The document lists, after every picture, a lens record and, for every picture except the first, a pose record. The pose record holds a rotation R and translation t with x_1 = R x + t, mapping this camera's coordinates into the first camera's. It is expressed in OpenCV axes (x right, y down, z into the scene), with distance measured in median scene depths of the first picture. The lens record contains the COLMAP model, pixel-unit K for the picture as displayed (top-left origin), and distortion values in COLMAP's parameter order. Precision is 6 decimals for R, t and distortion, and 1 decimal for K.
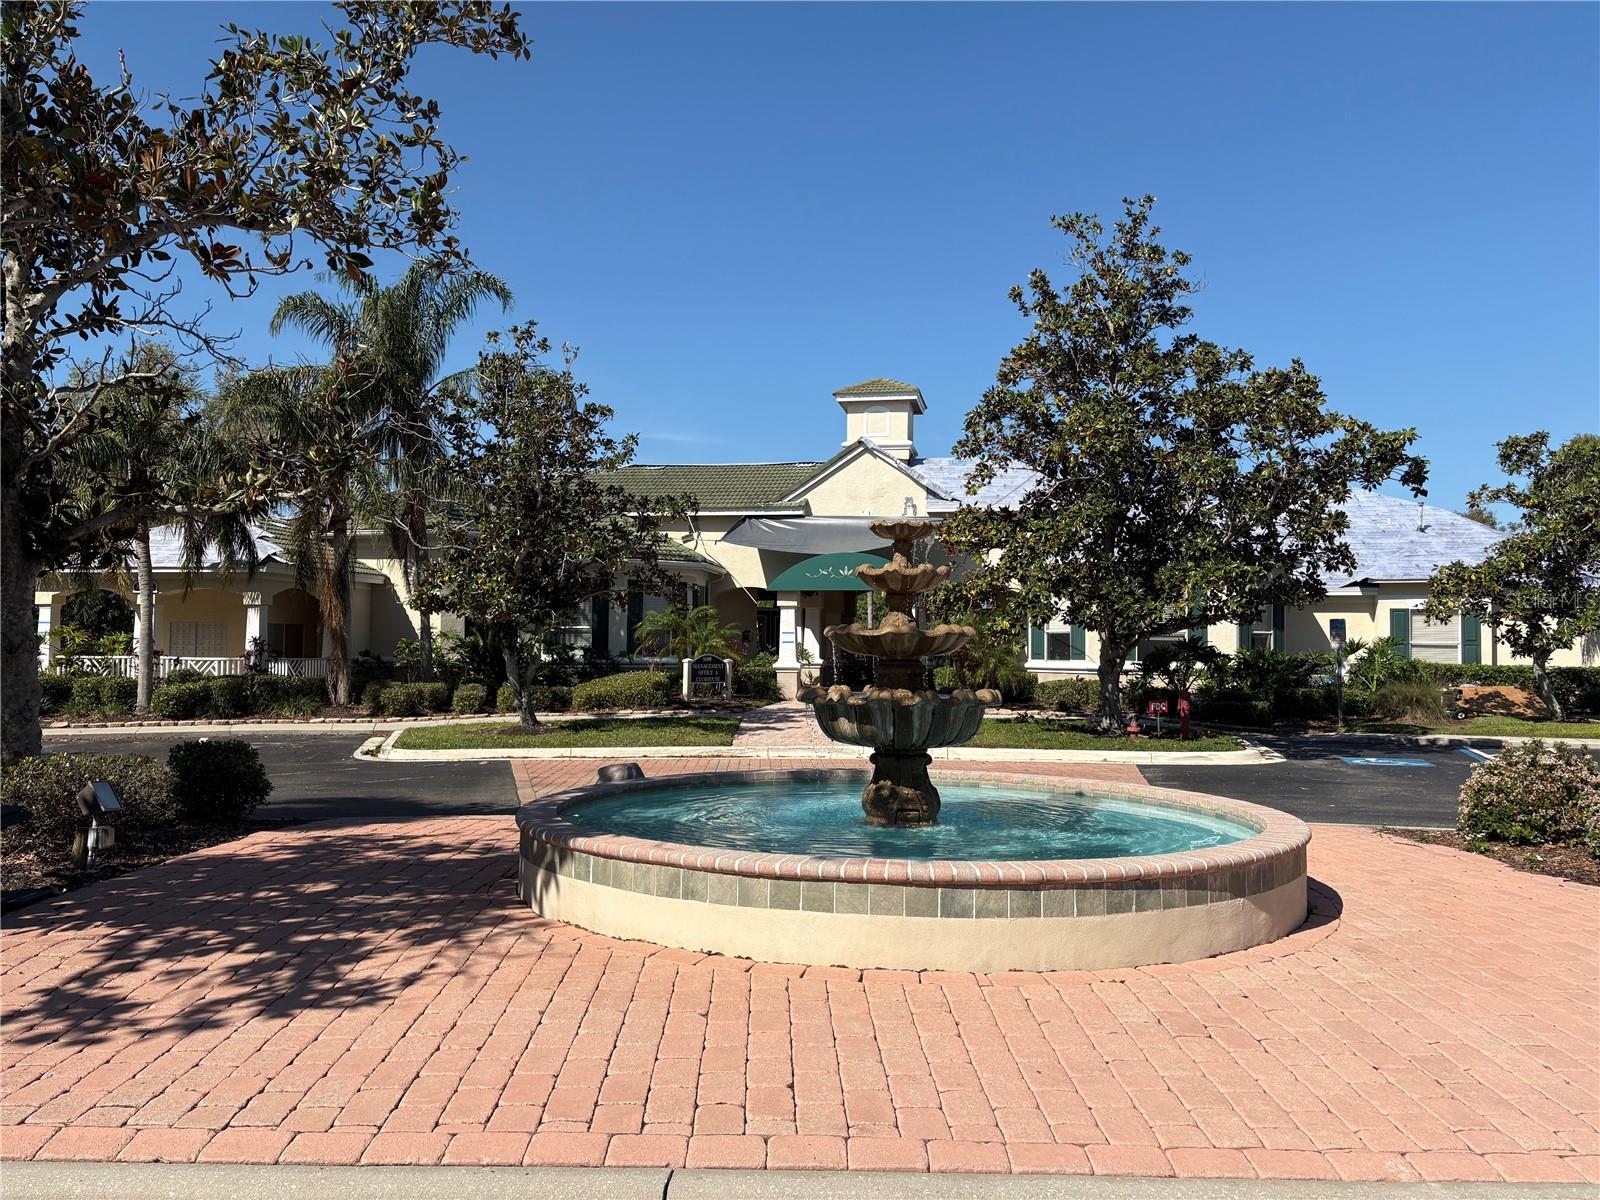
lens RADIAL K [[1233.3, 0, 802.3], [0, 1233.3, 604.2], [0, 0, 1]] dist [0.054532, -0.007531]
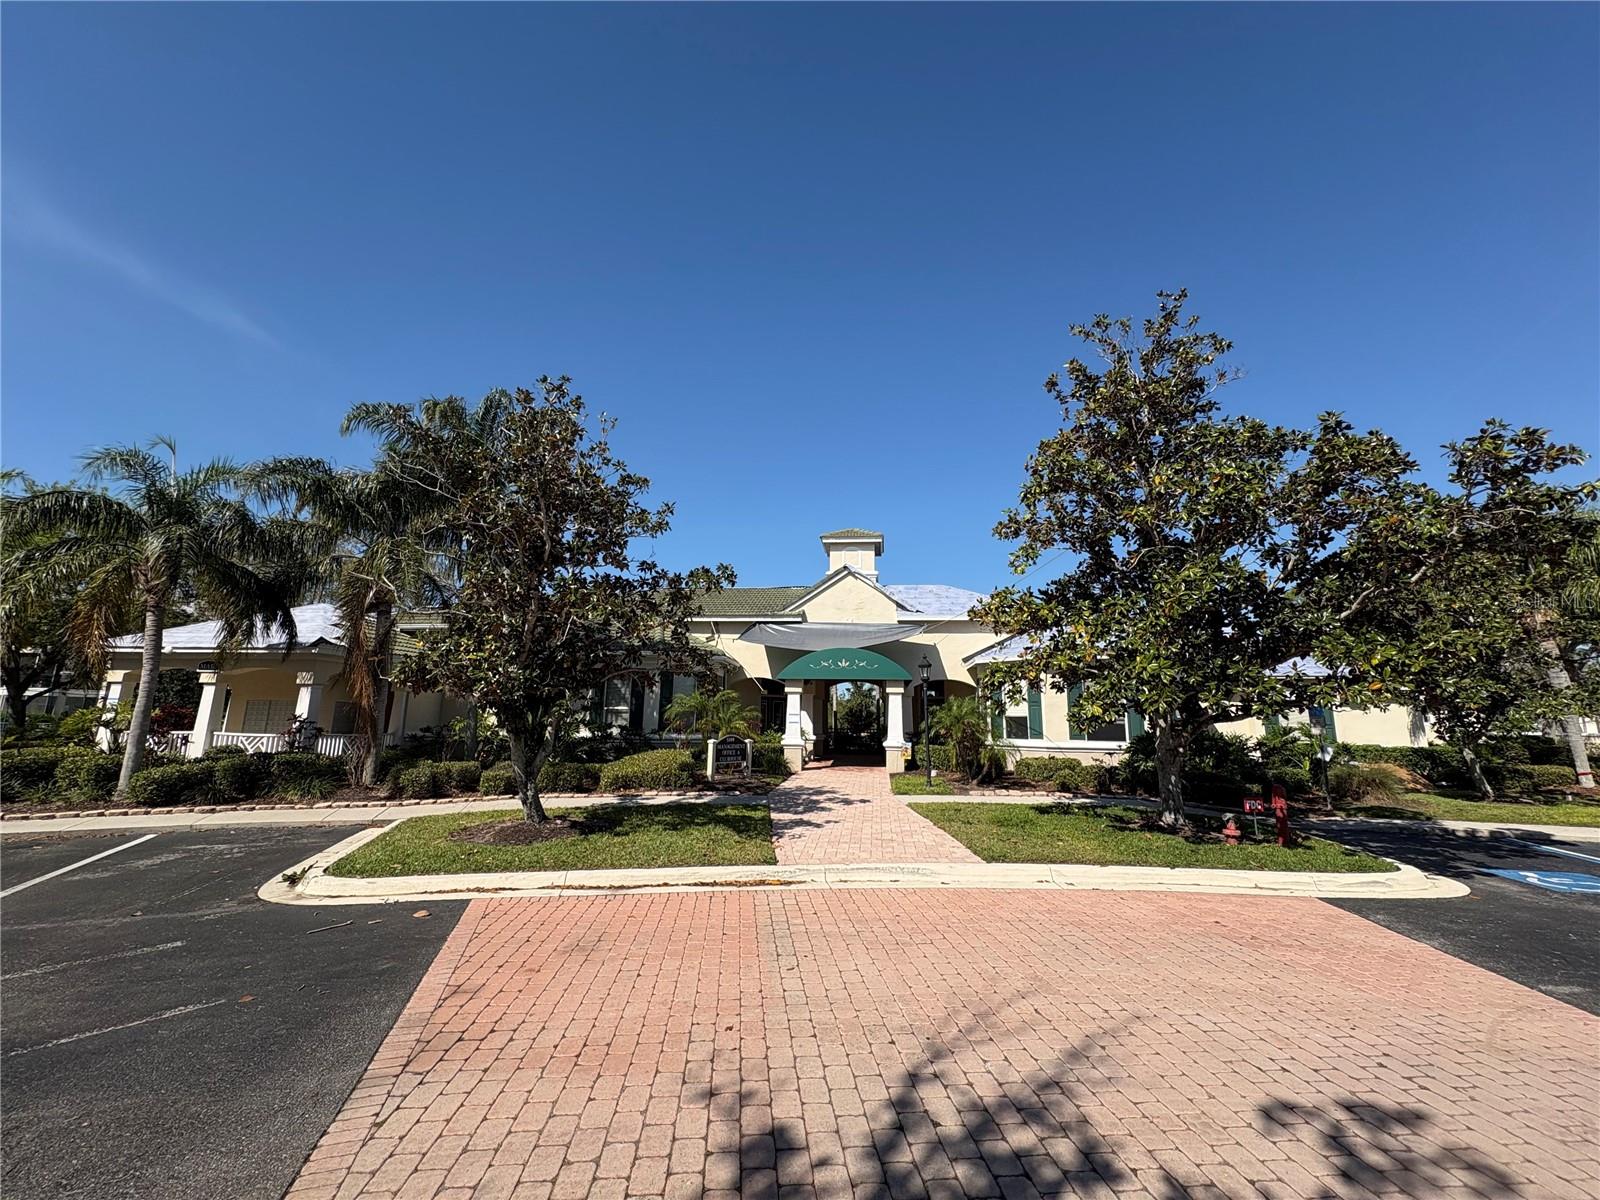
lens RADIAL K [[637.4, 0, 800.1], [0, 637.4, 595.0], [0, 0, 1]] dist [-0.004028, -0.000122]
pose [[0.997893, 0.020002, 0.061714, -0.052272], [-0.010065, 0.987499, -0.157303, 0.006543], [-0.064089, 0.156350, 0.985620, 0.420134]]
